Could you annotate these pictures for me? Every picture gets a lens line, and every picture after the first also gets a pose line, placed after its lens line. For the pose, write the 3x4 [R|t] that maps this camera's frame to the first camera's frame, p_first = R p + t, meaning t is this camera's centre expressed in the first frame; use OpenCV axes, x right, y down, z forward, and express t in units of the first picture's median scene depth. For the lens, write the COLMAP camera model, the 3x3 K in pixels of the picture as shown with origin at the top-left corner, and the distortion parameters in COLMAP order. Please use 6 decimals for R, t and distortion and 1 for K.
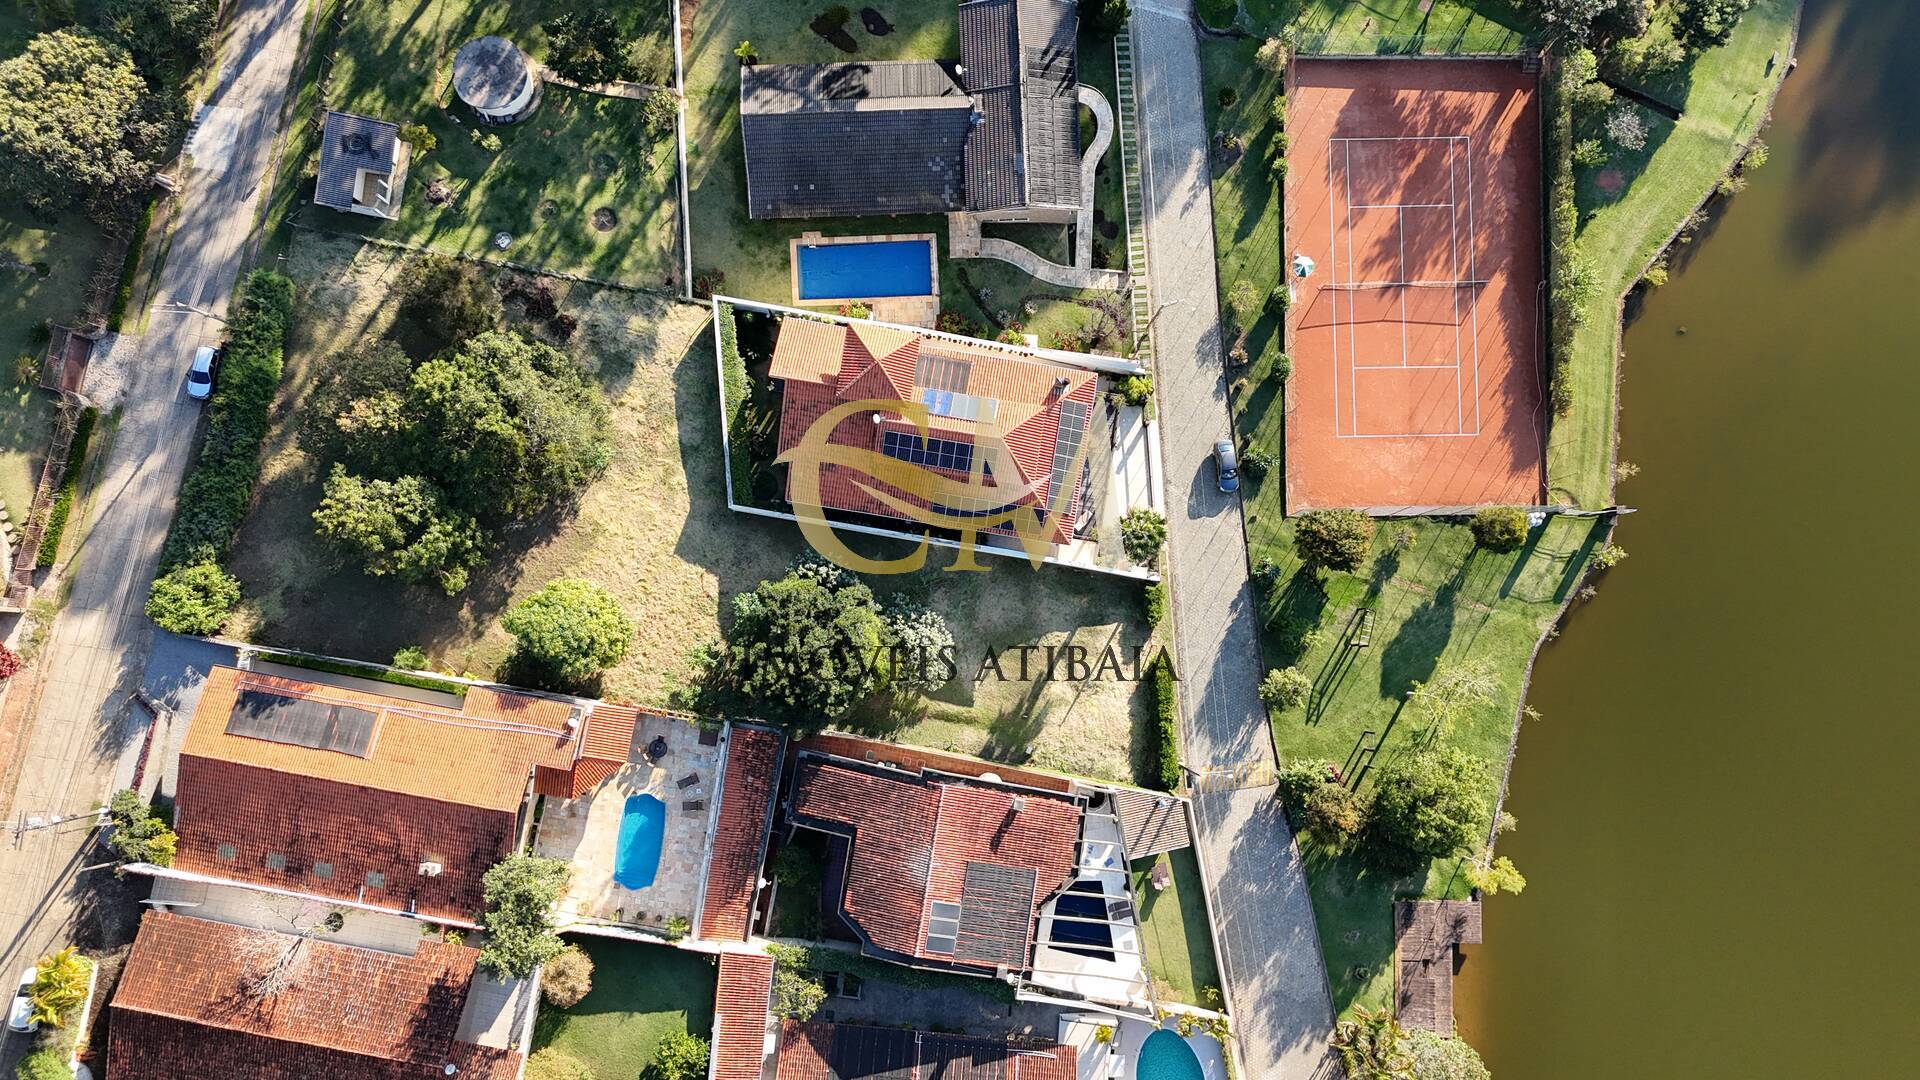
lens RADIAL K [[1410.9, 0, 960.1], [0, 1410.9, 538.8], [0, 0, 1]] dist [0.075098, -0.067740]
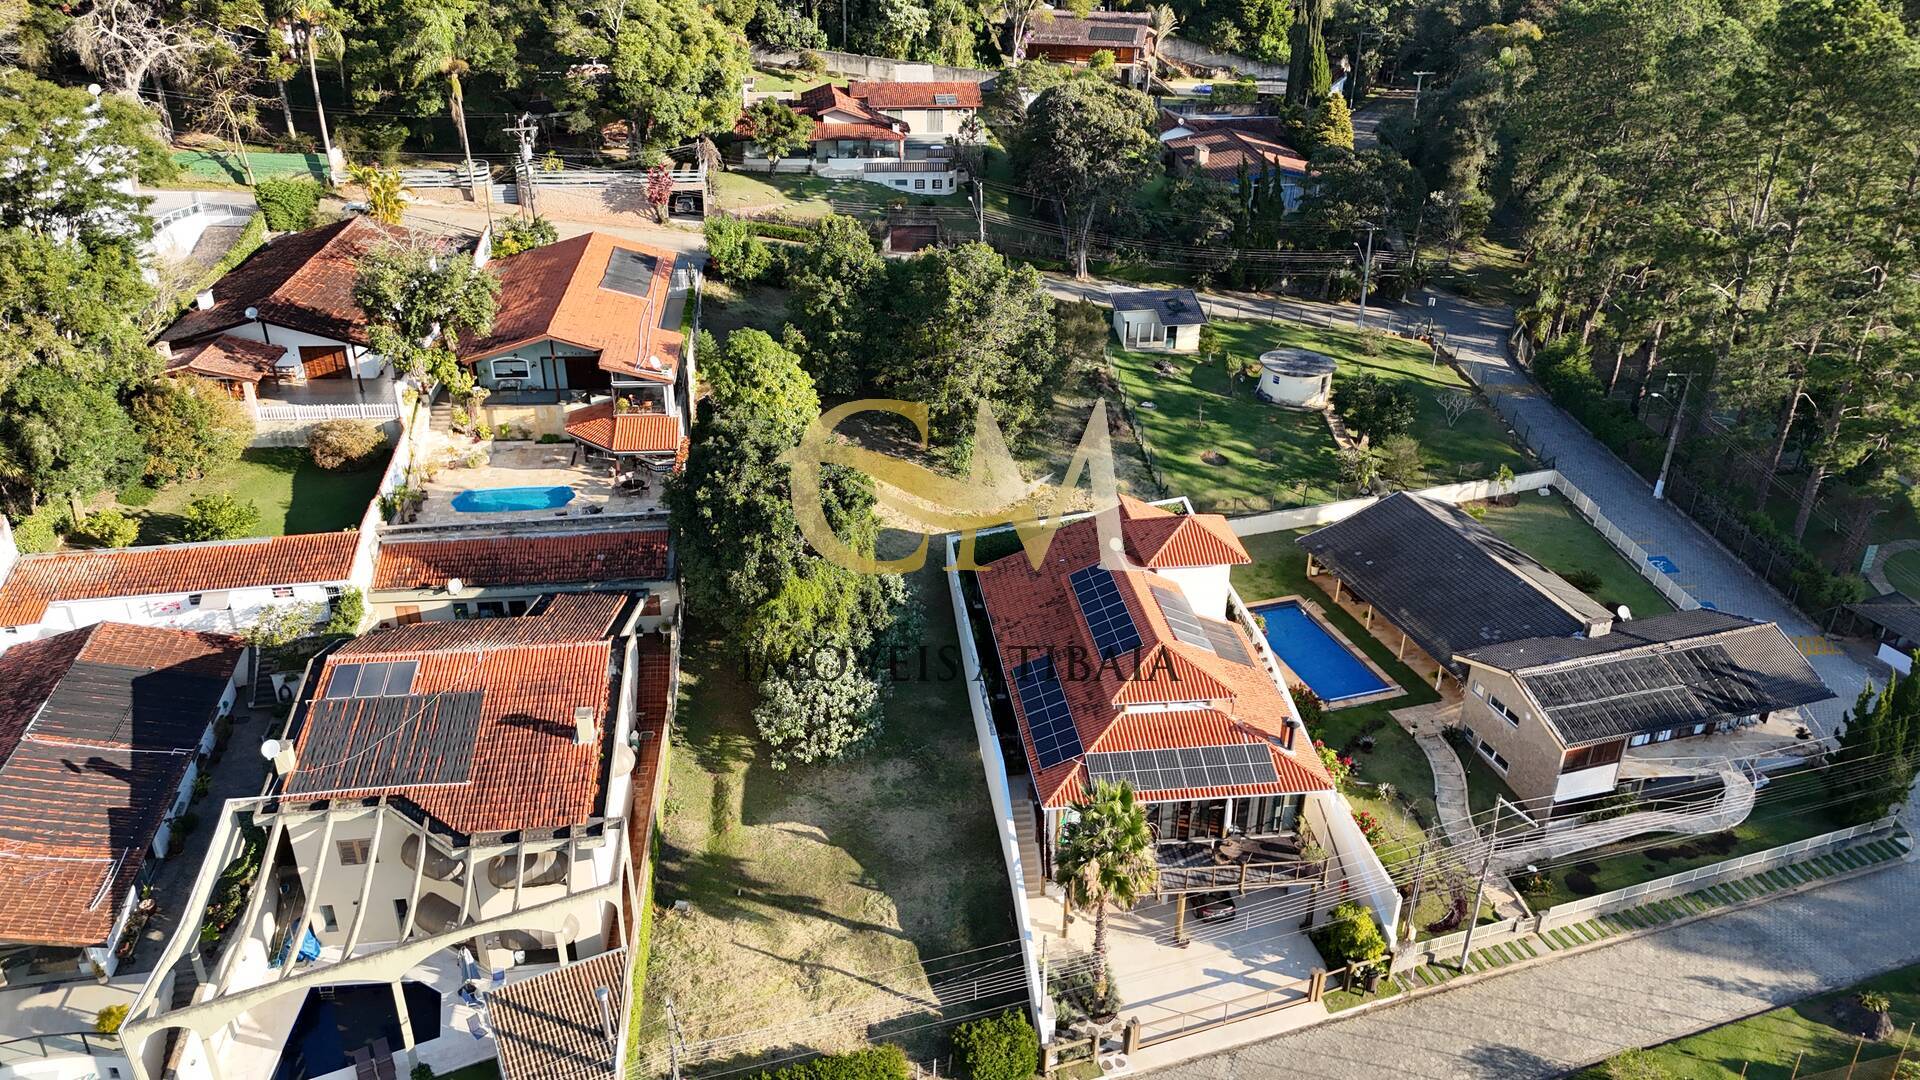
lens RADIAL K [[1410.9, 0, 960.1], [0, 1410.9, 538.8], [0, 0, 1]] dist [0.075098, -0.067740]
pose [[0.278373, 0.450291, -0.848378, 0.490355], [-0.958743, 0.183256, -0.217321, 0.137307], [0.057613, 0.873874, 0.482727, 0.591132]]
